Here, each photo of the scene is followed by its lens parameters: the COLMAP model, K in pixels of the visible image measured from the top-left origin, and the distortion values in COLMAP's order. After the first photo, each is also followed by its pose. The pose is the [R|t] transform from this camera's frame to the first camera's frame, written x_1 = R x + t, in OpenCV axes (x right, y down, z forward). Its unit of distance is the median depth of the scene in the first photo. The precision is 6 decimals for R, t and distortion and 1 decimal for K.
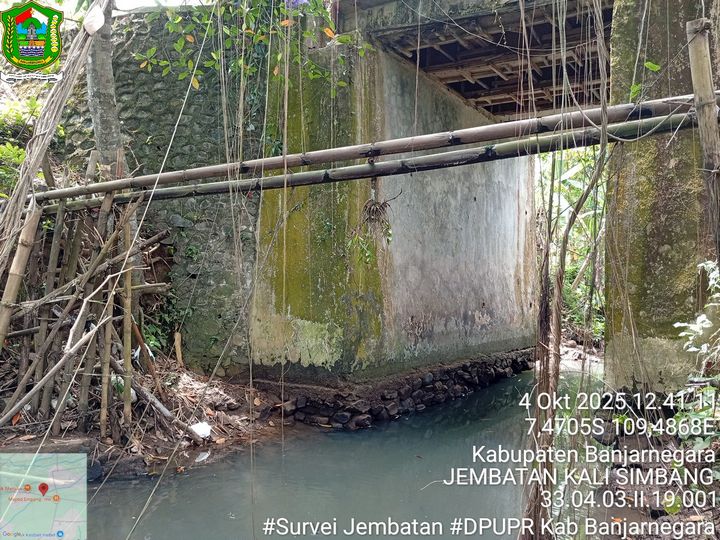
lens RADIAL K [[542.5, 0, 358.4], [0, 542.5, 272.4], [0, 0, 1]] dist [0.113665, -0.258766]
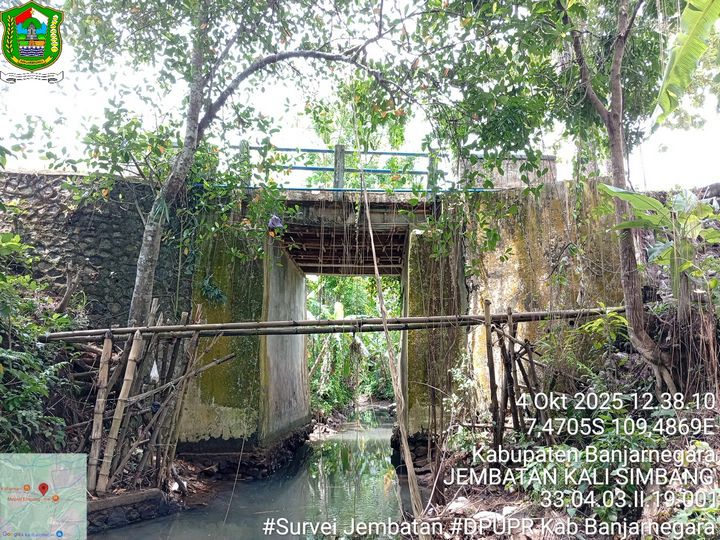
lens RADIAL K [[551.0, 0, 360.0], [0, 551.0, 270.0], [0, 0, 1]] dist [0.060936, -0.125405]
pose [[0.831603, 0.093766, 0.547398, -0.637837], [-0.002867, 0.986356, -0.164600, -0.031358], [-0.555364, 0.135313, 0.820525, -0.468209]]
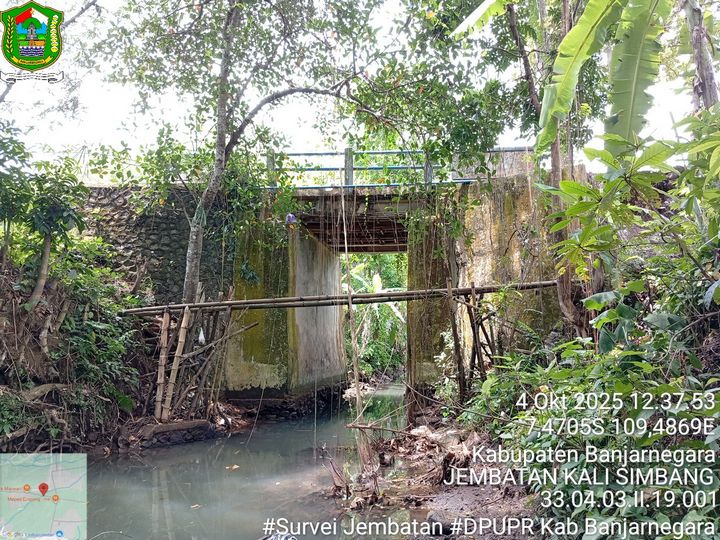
lens RADIAL K [[542.5, 0, 358.4], [0, 542.5, 272.4], [0, 0, 1]] dist [0.113665, -0.258766]
pose [[0.894461, 0.038664, 0.445470, -0.640364], [0.009920, 0.994293, -0.106217, -0.022328], [-0.447035, 0.099426, 0.888974, -0.834848]]
